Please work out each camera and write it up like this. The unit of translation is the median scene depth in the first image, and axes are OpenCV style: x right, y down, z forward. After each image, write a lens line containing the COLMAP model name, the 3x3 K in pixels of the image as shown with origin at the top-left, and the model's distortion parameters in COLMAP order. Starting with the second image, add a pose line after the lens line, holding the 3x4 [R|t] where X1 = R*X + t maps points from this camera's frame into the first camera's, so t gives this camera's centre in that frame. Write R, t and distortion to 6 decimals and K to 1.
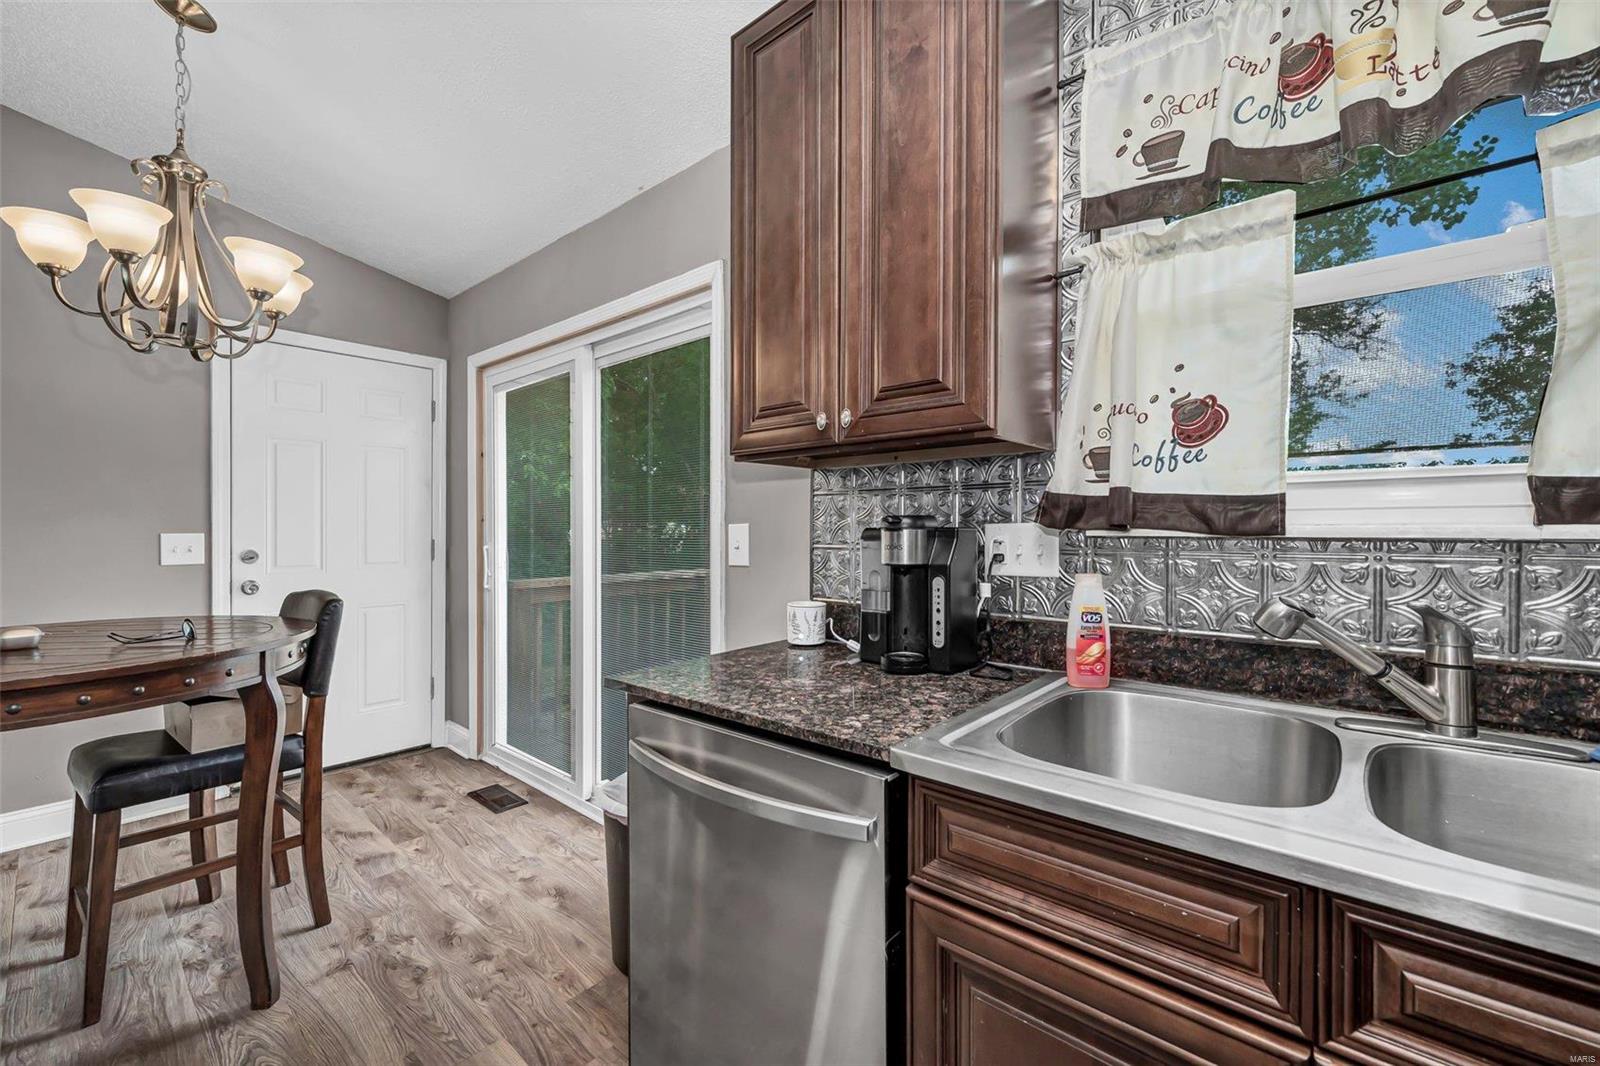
lens RADIAL K [[645.7, 0, 806.4], [0, 645.7, 524.6], [0, 0, 1]] dist [-0.006225, 0.000230]
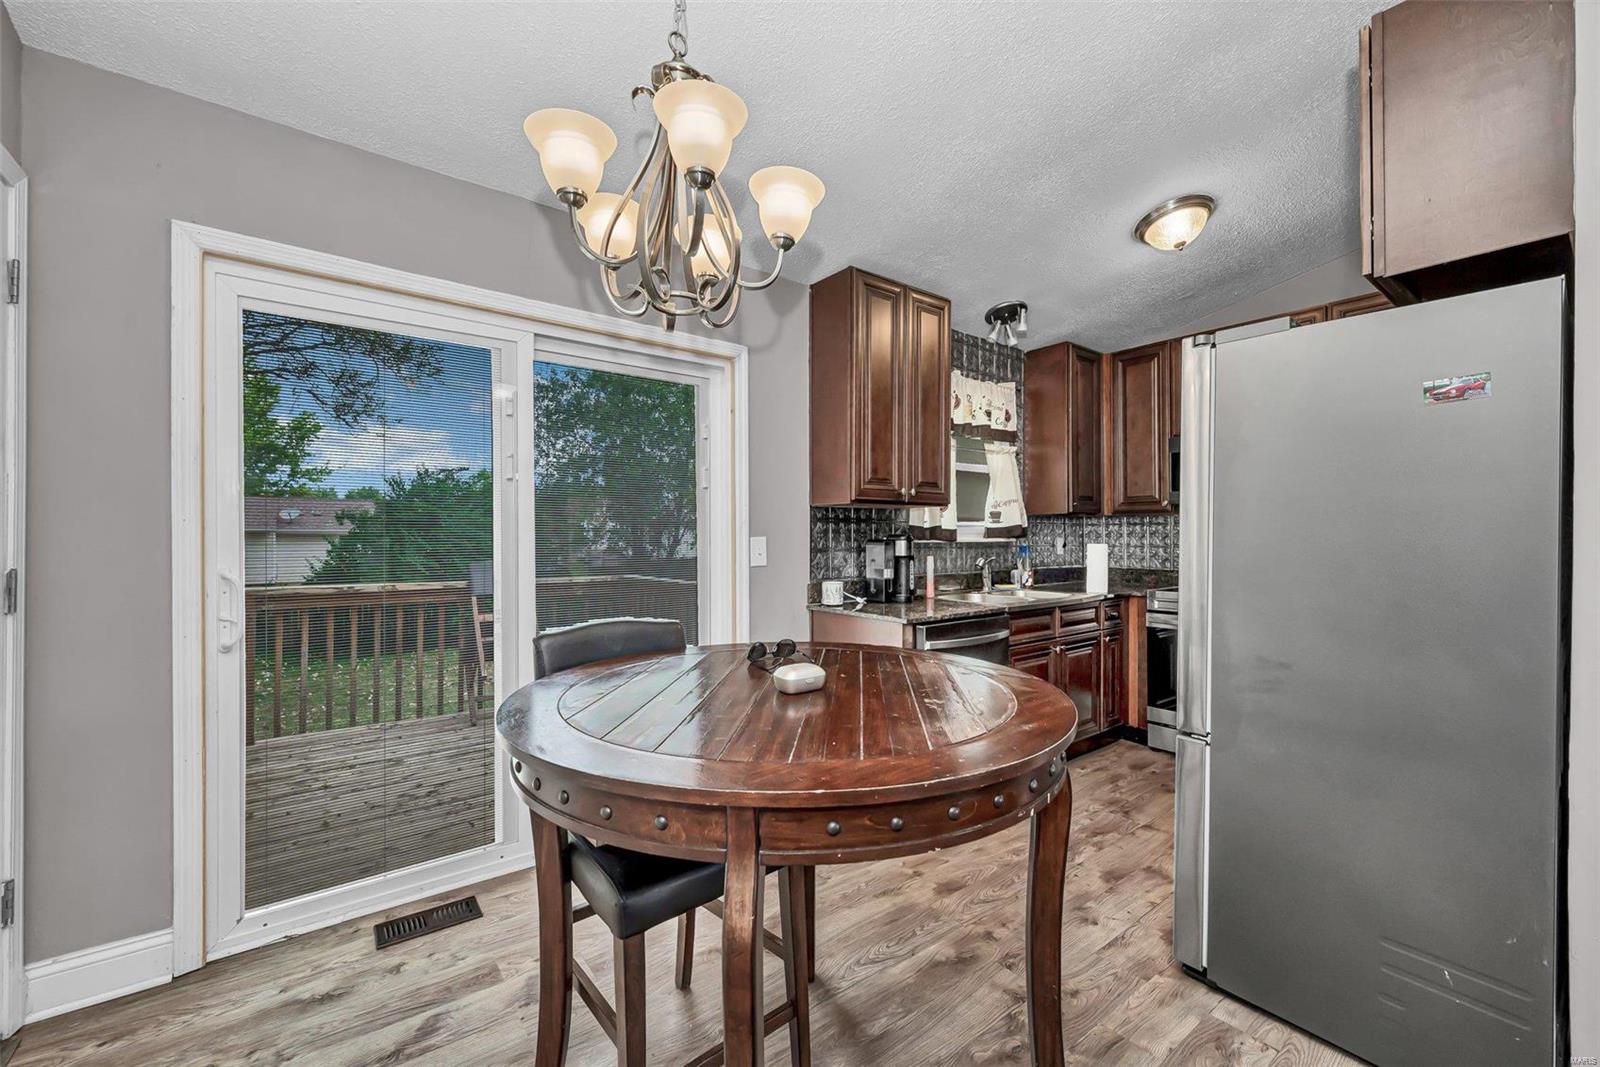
lens RADIAL K [[645.7, 0, 803.2], [0, 645.7, 537.9], [0, 0, 1]] dist [-0.006225, 0.000230]
pose [[0.197915, 0.001459, 0.980218, -2.551536], [-0.001494, 0.999998, -0.001187, 0.002928], [-0.980218, -0.001229, 0.197916, 1.057370]]
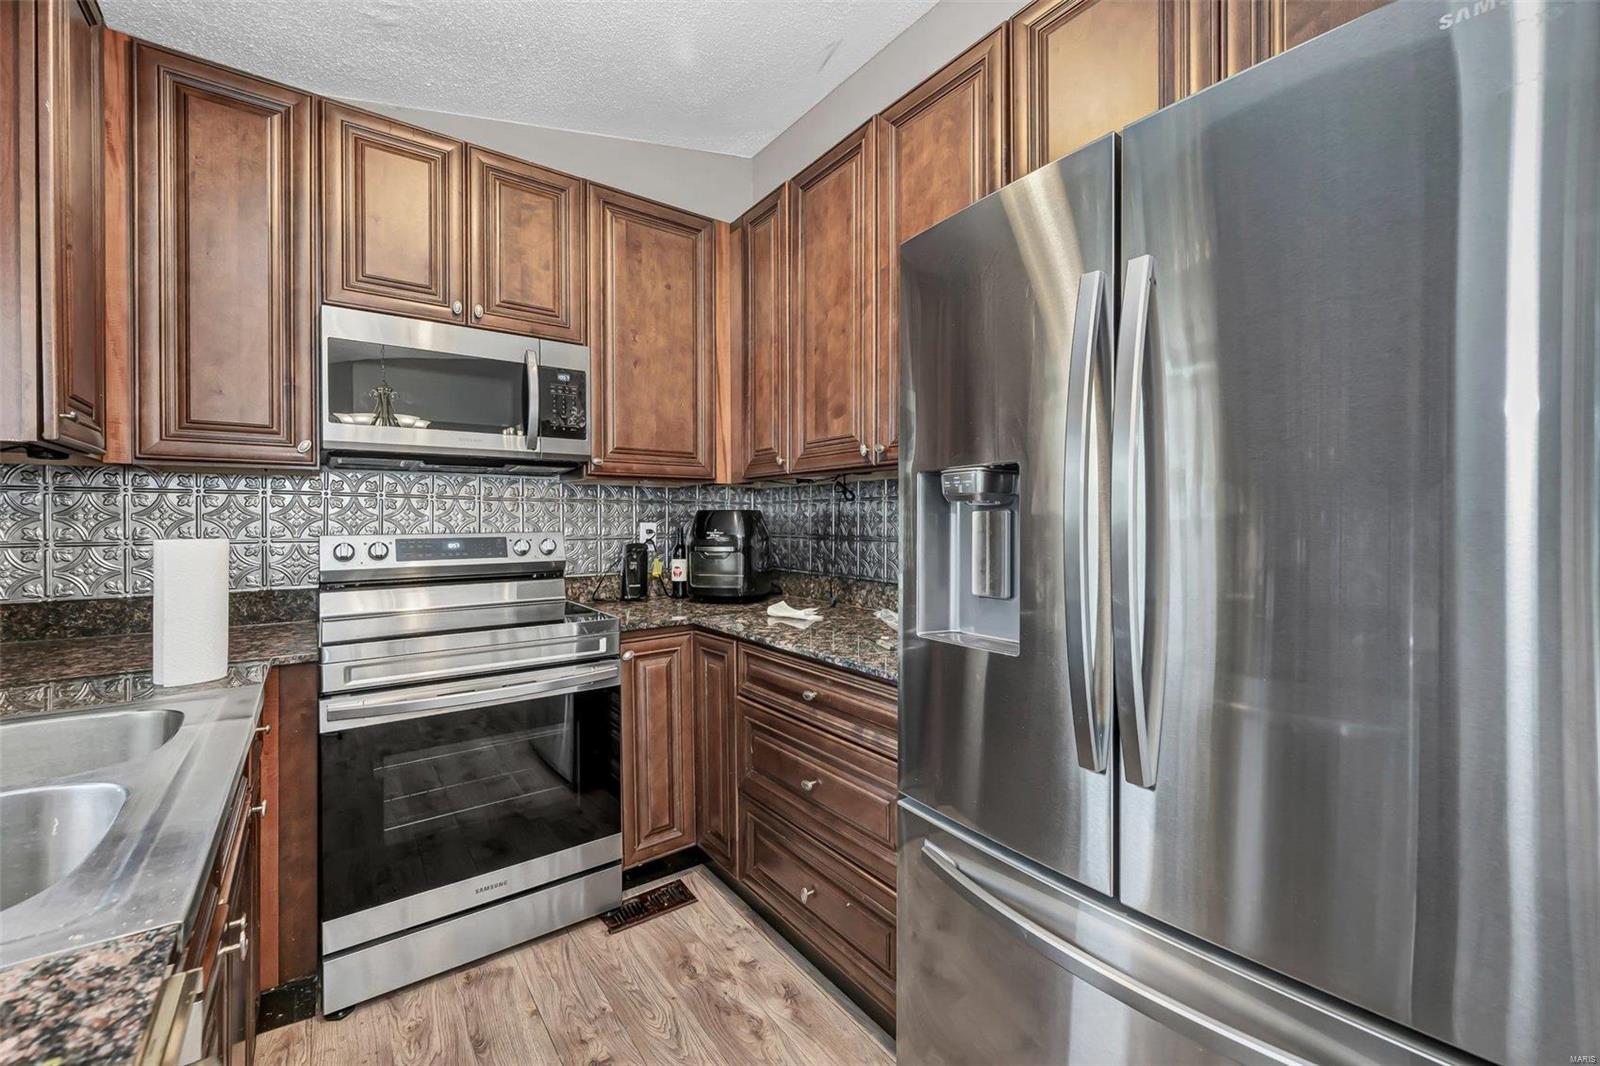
lens RADIAL K [[645.7, 0, 811.8], [0, 645.7, 530.5], [0, 0, 1]] dist [-0.006225, 0.000230]
pose [[-0.978603, 0.002220, 0.205746, -0.396554], [0.004737, 0.999920, 0.011745, 0.003087], [-0.205703, 0.012468, -0.978535, 1.099535]]
